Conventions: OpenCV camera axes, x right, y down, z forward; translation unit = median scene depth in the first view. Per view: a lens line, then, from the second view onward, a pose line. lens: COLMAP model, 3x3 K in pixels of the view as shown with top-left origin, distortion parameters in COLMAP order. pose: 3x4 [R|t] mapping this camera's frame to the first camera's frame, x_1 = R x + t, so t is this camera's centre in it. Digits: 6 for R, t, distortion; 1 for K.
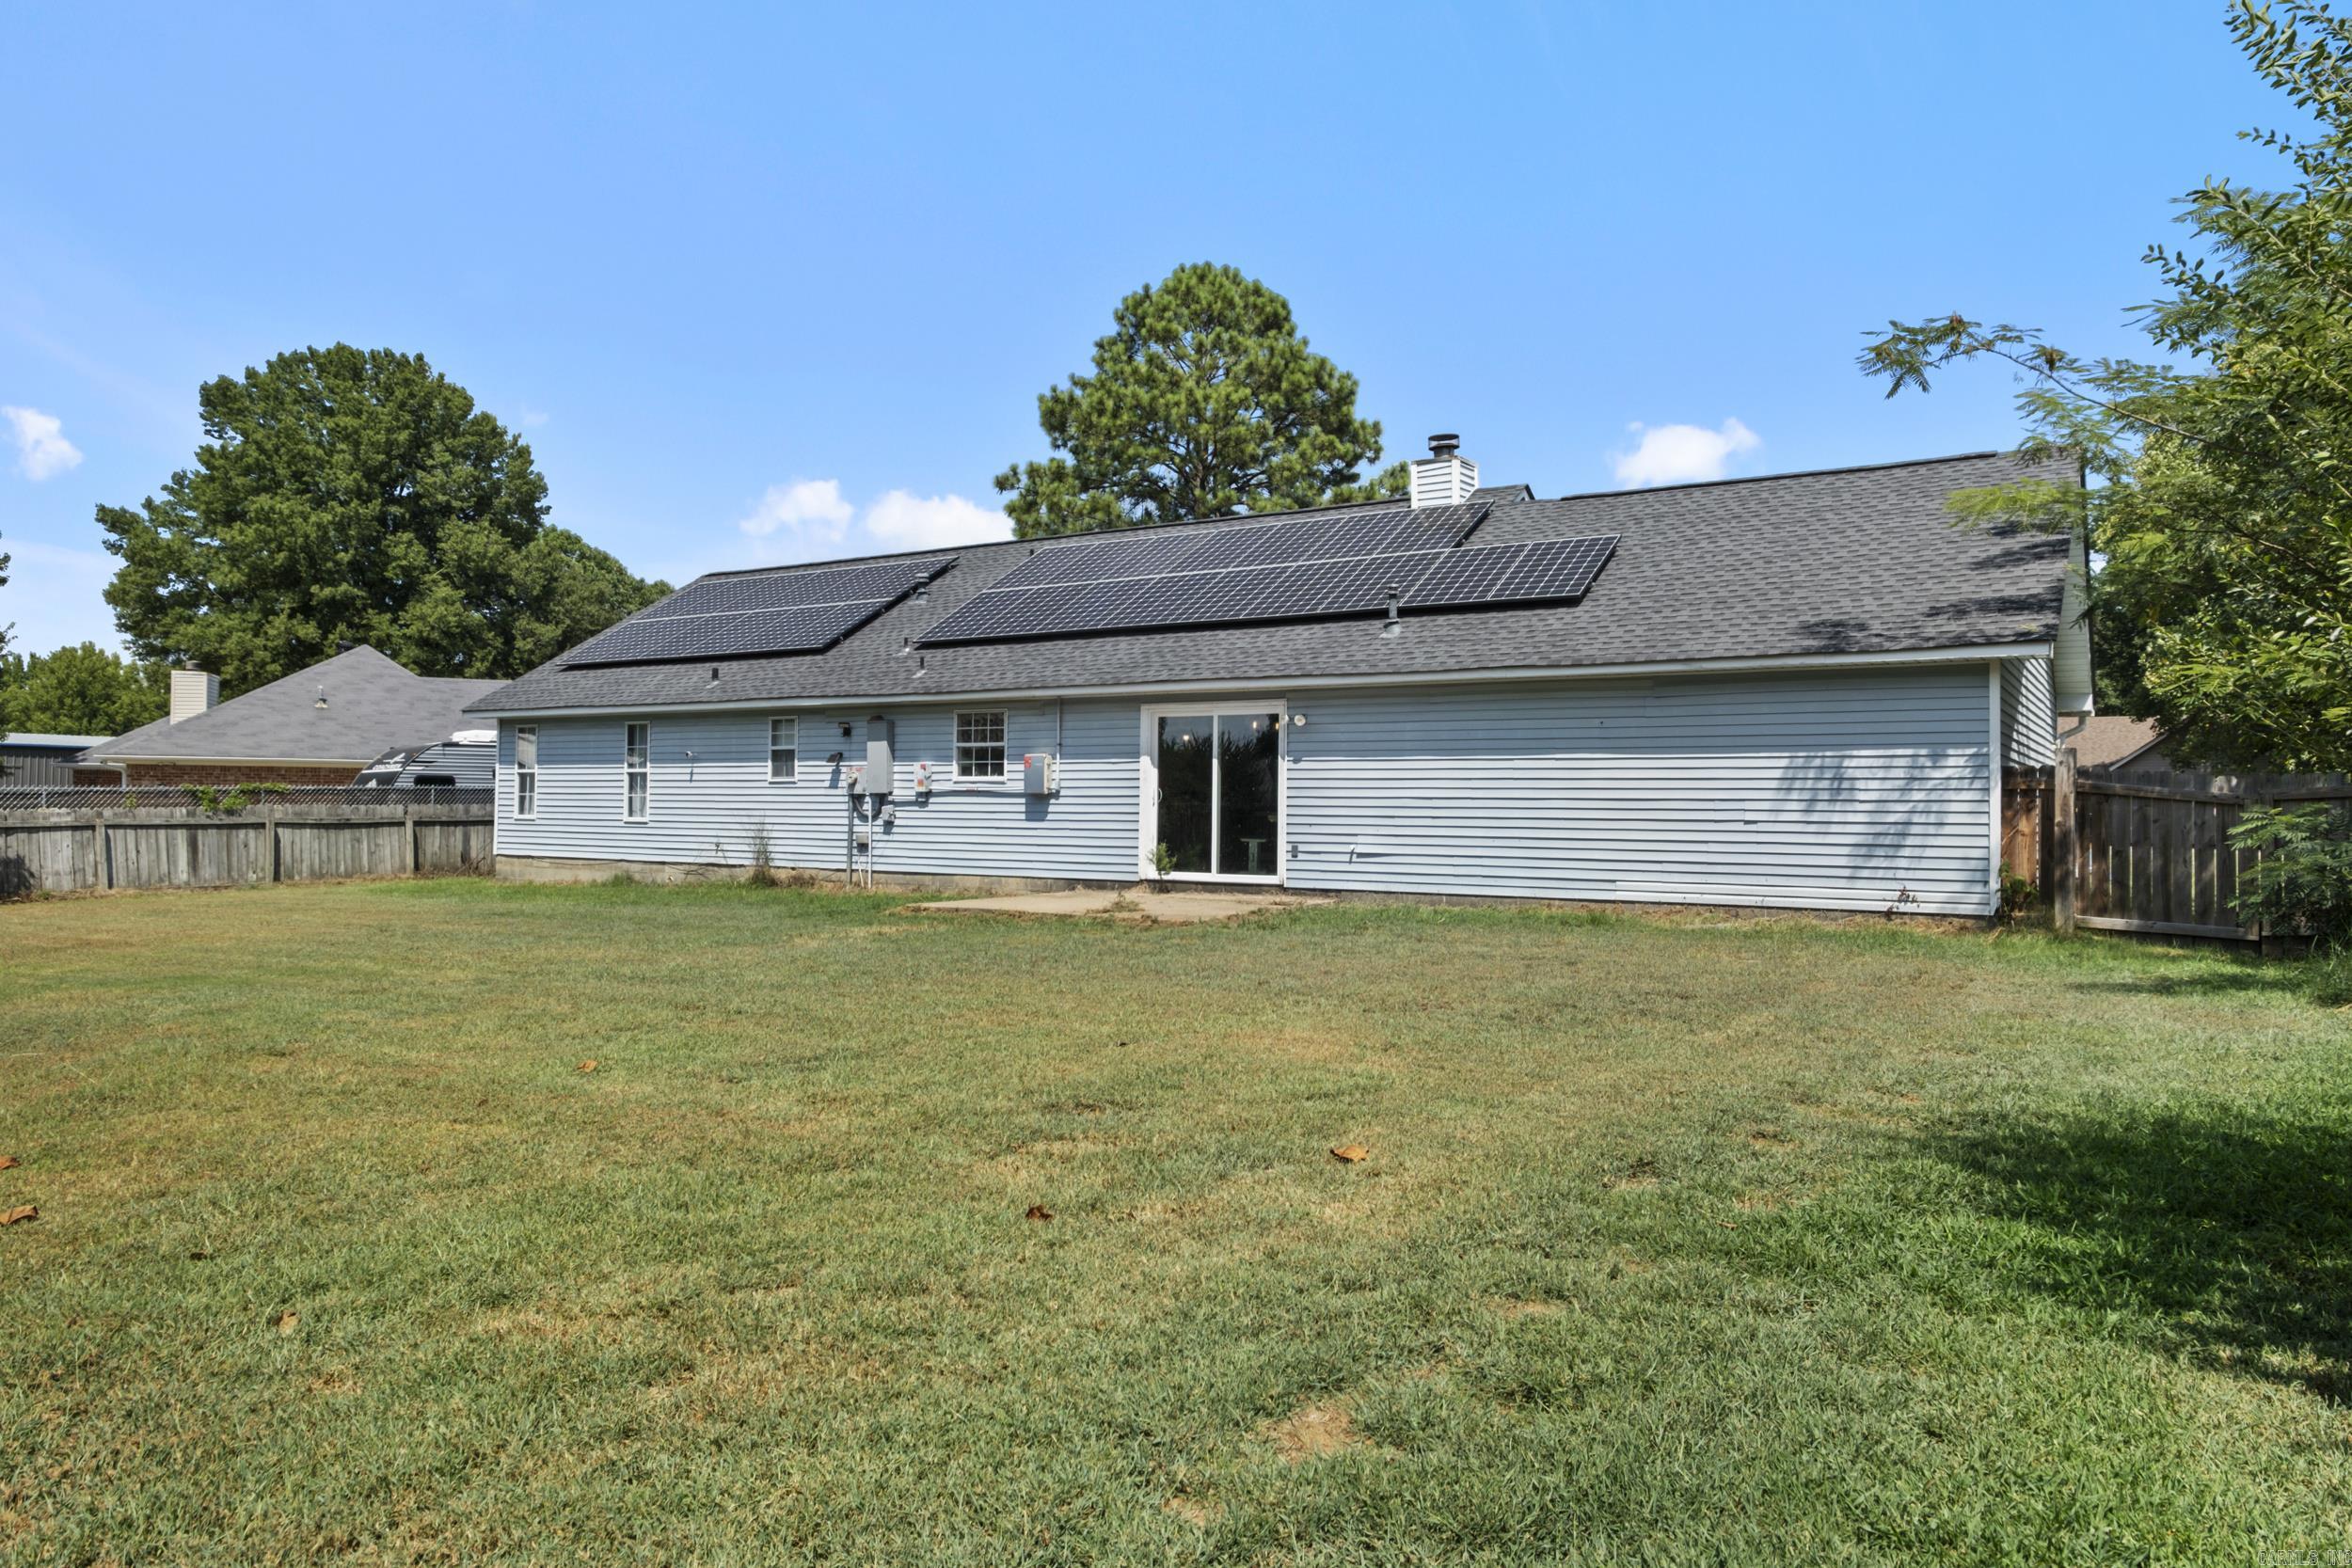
lens RADIAL K [[1563.8, 0, 1176.0], [0, 1563.8, 784.0], [0, 0, 1]] dist [0.001512, 0.000291]
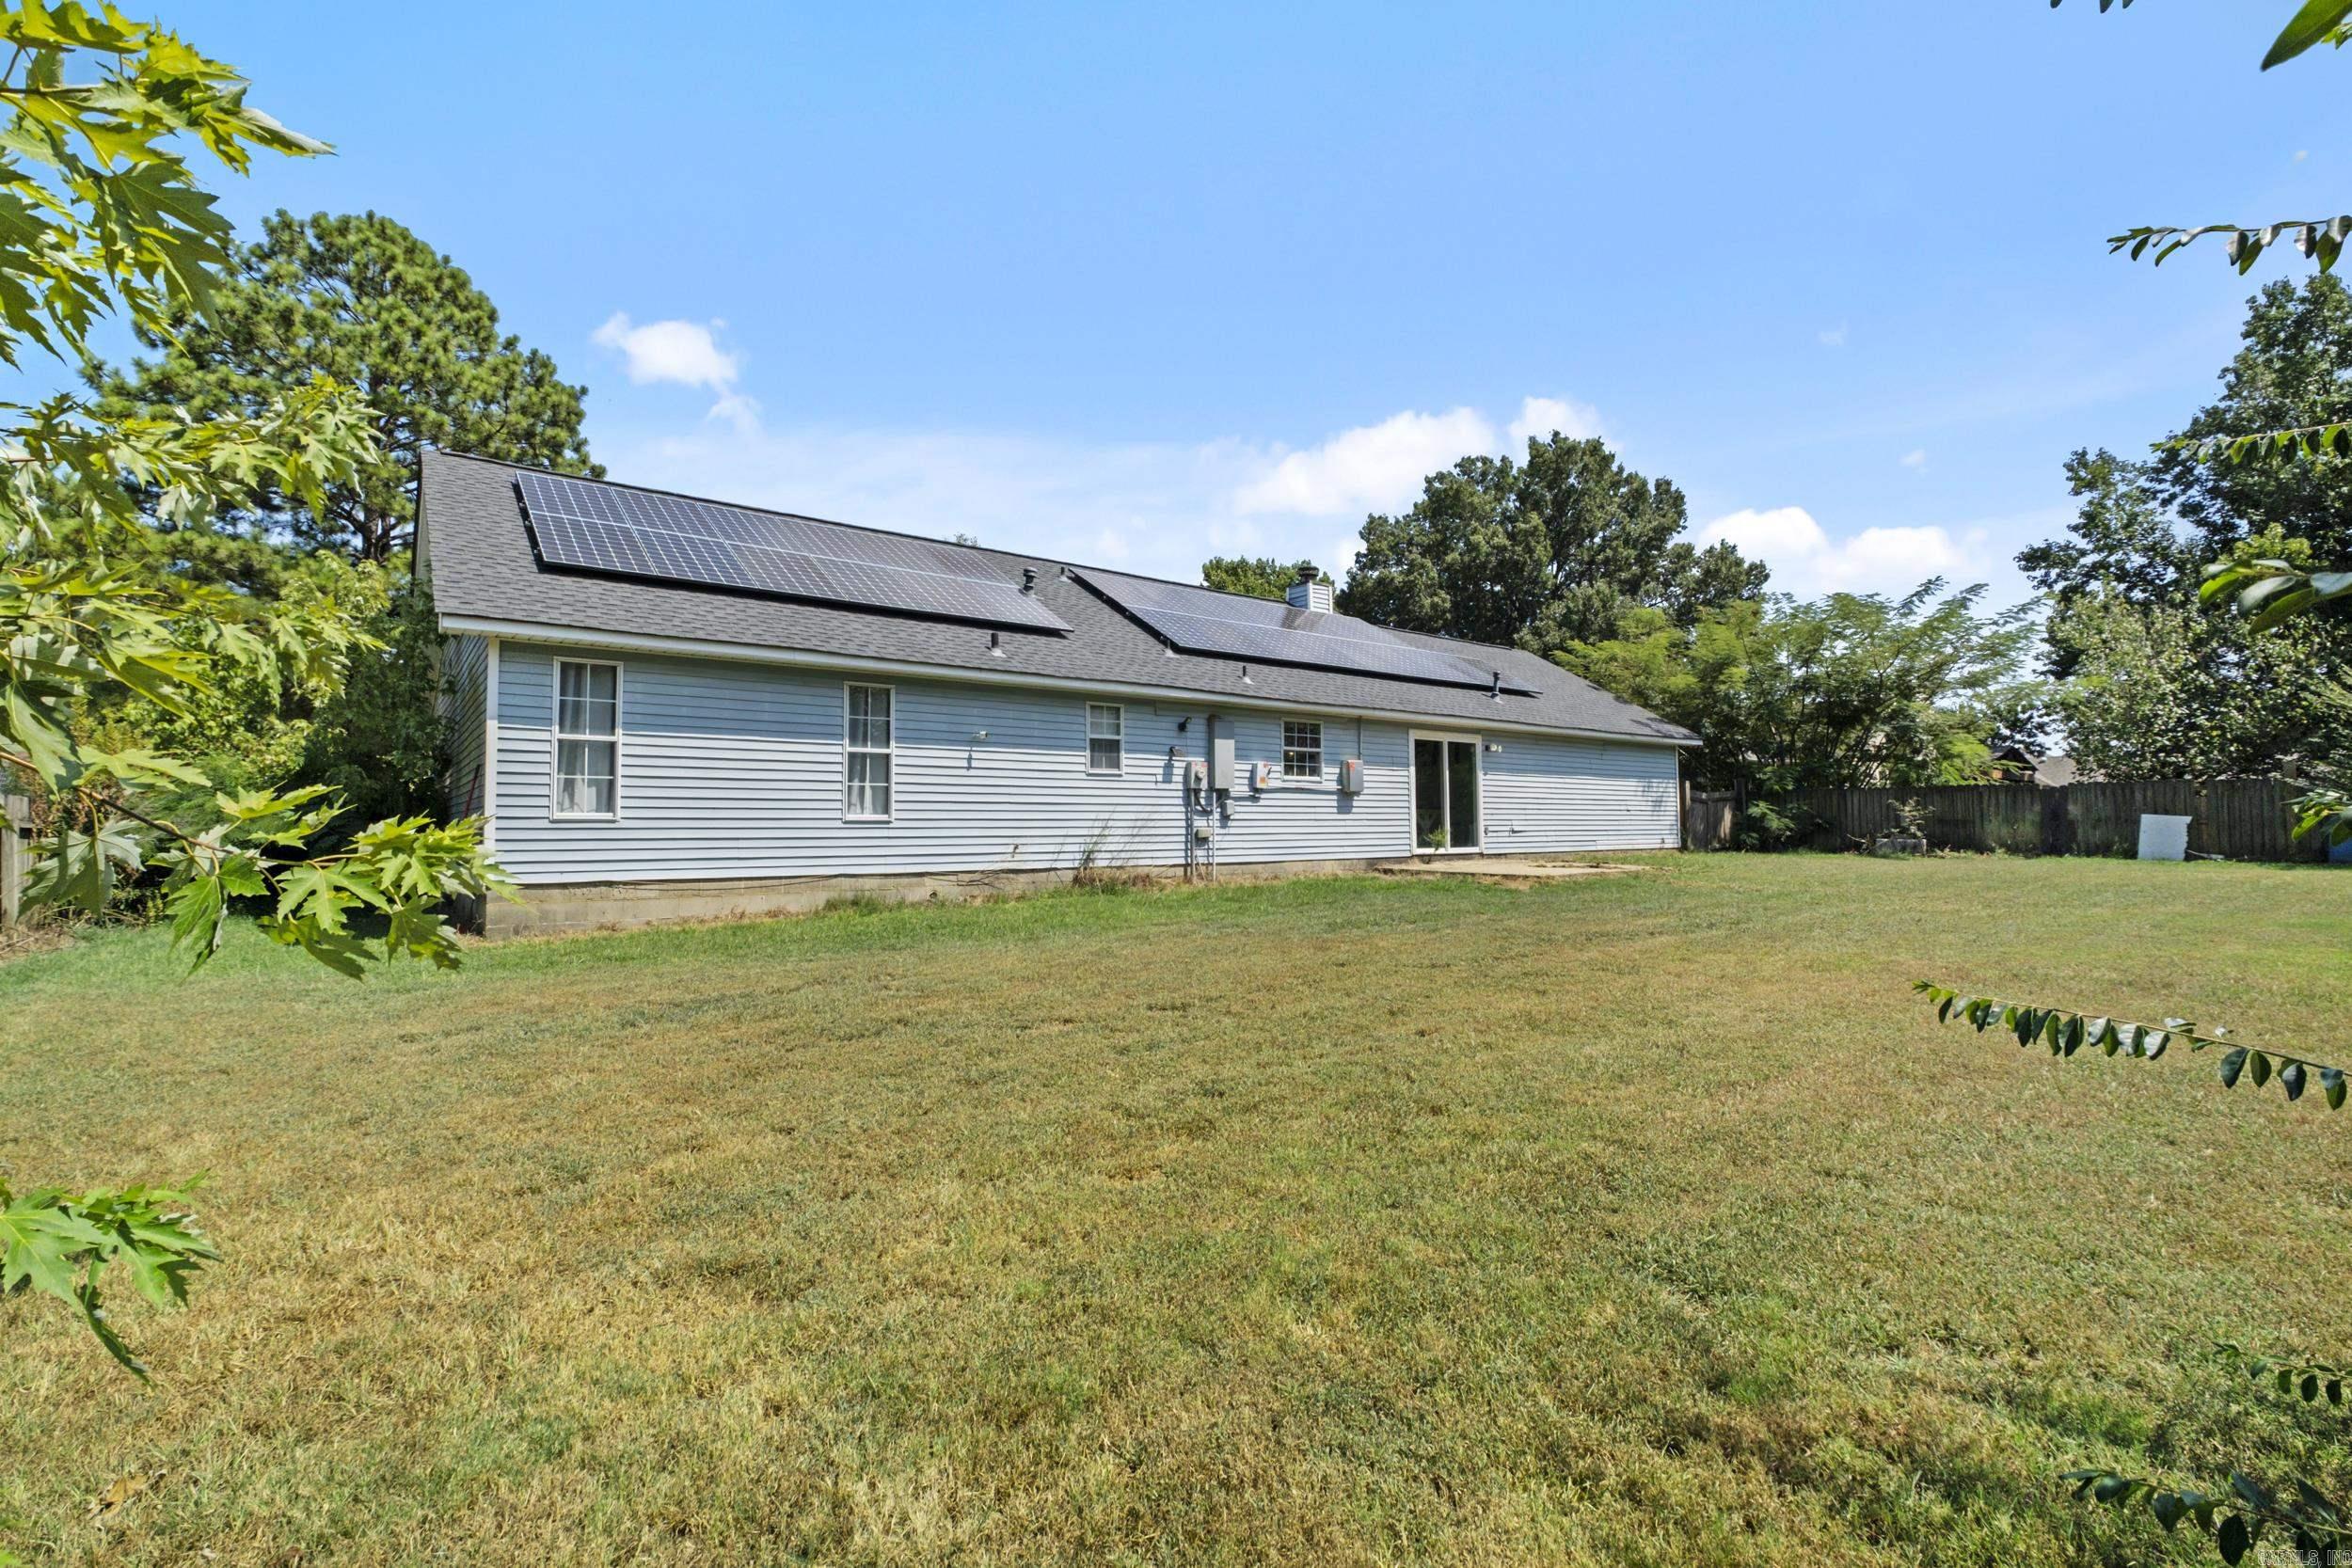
lens RADIAL K [[1021.9, 0, 1176.0], [0, 1021.9, 784.0], [0, 0, 1]] dist [-0.001844, -0.000187]
pose [[0.328940, 0.025481, 0.944007, -0.850142], [-0.008854, 0.999675, -0.023899, 0.019530], [-0.944309, -0.000497, 0.329059, 0.805407]]
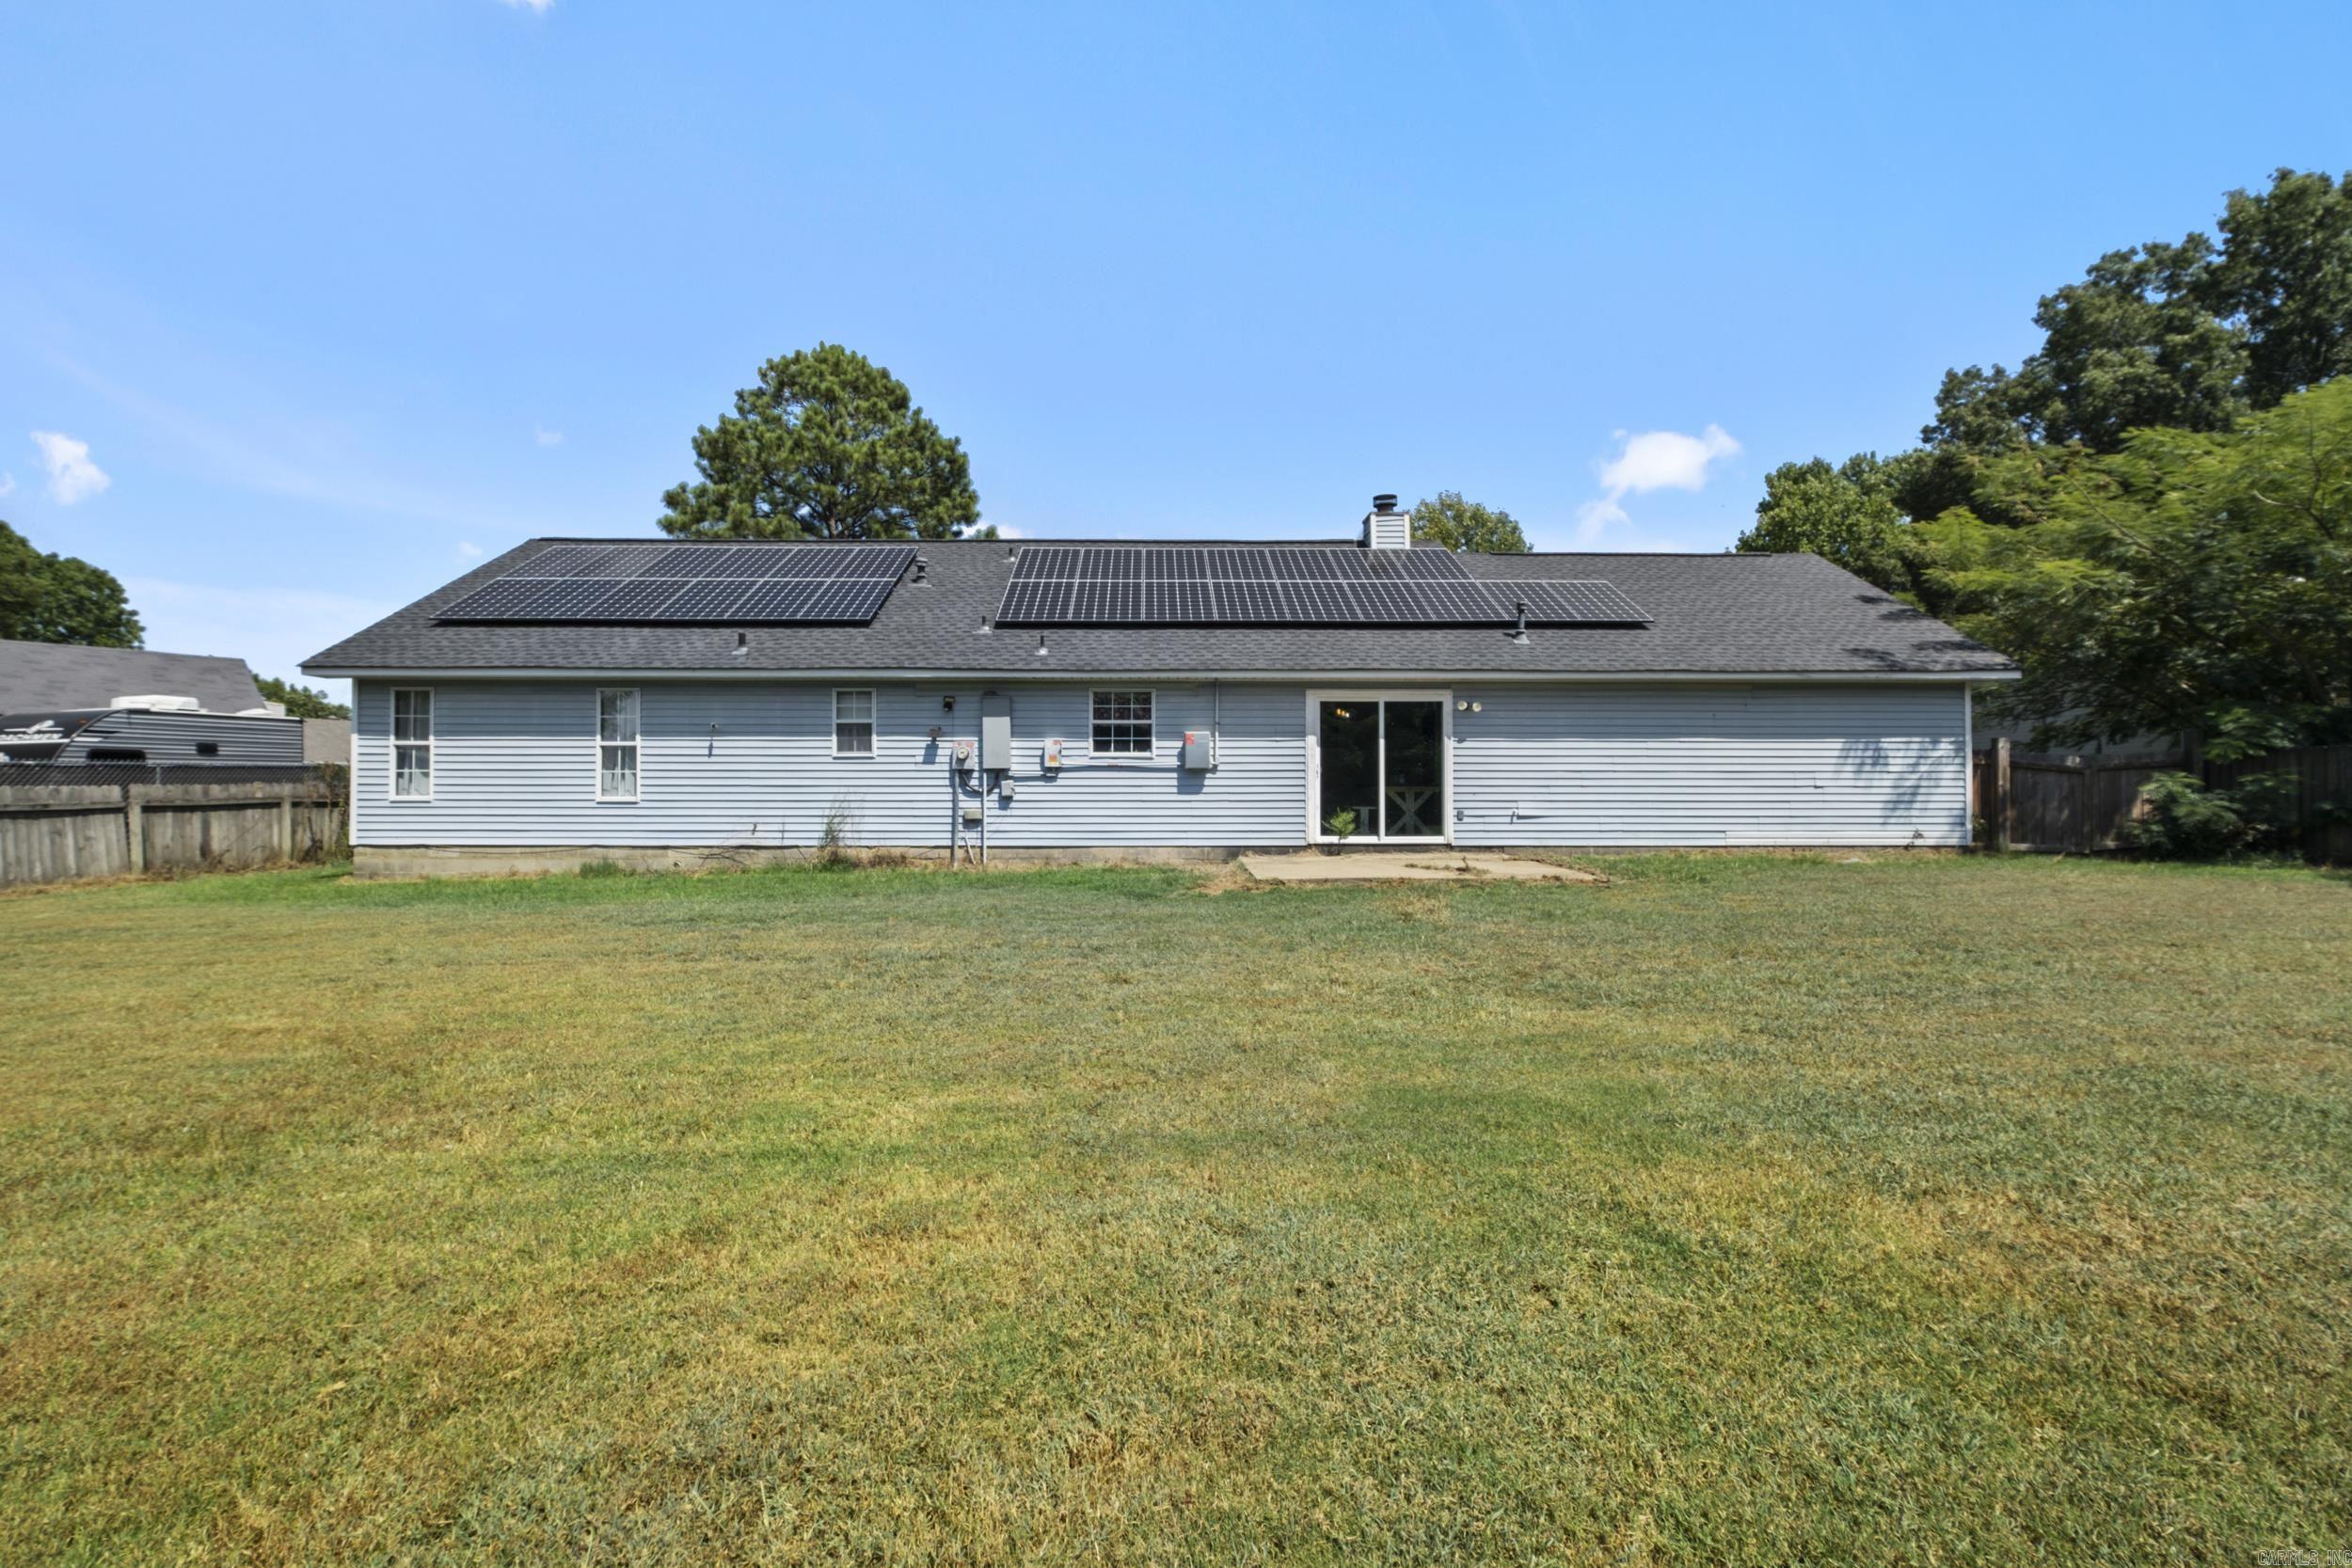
lens RADIAL K [[1021.9, 0, 1176.0], [0, 1021.9, 784.0], [0, 0, 1]] dist [-0.001844, -0.000187]
pose [[0.829508, -0.004682, 0.558475, -0.461322], [-0.001271, 0.999946, 0.010270, 0.008990], [-0.558493, -0.009229, 0.829458, 0.393674]]
